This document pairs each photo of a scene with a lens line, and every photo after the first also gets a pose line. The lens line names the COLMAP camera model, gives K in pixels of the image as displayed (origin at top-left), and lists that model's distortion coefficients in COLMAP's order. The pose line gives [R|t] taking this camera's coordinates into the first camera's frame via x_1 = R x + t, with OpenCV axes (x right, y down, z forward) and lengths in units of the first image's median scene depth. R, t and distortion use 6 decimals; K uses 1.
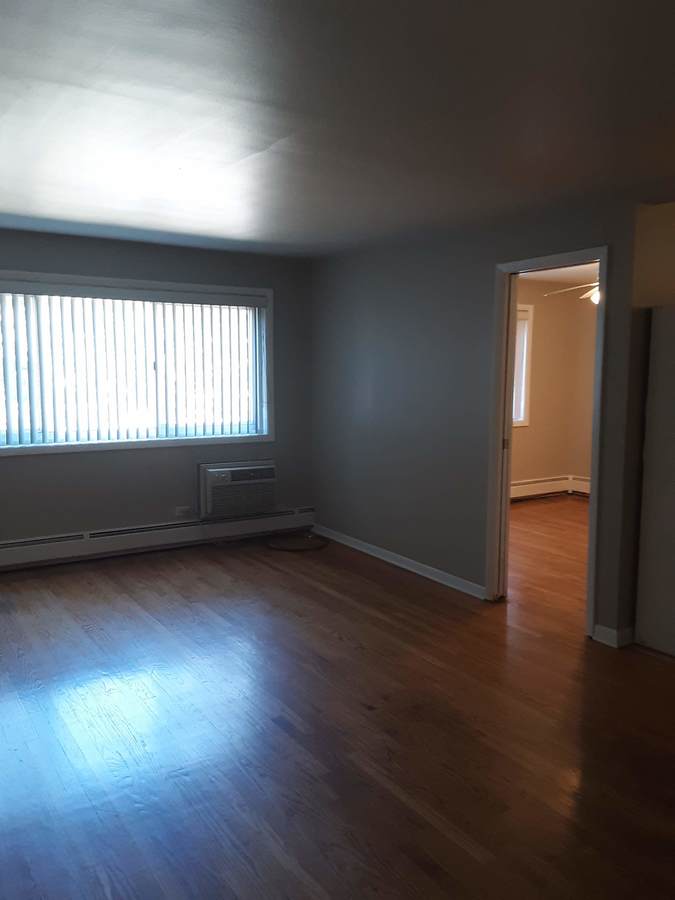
lens RADIAL K [[747.9, 0, 308.6], [0, 747.9, 455.7], [0, 0, 1]] dist [0.093009, -0.147194]
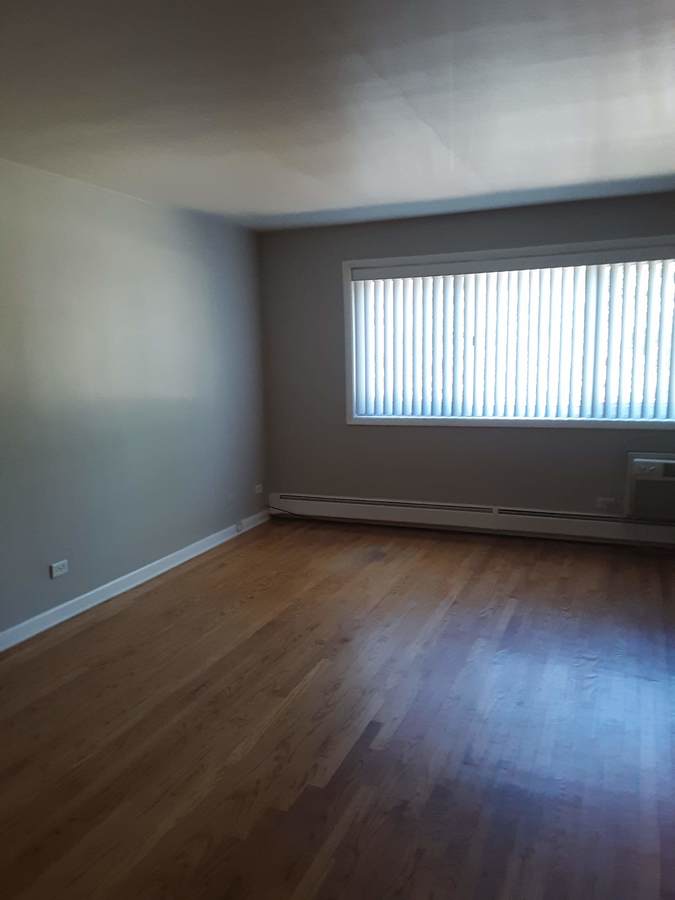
lens RADIAL K [[747.9, 0, 335.4], [0, 747.9, 454.9], [0, 0, 1]] dist [0.093009, -0.147194]
pose [[0.531099, 0.102246, -0.841118, 0.427607], [-0.068704, 0.994620, 0.077525, -0.030769], [0.844520, 0.016615, 0.535266, 0.280163]]
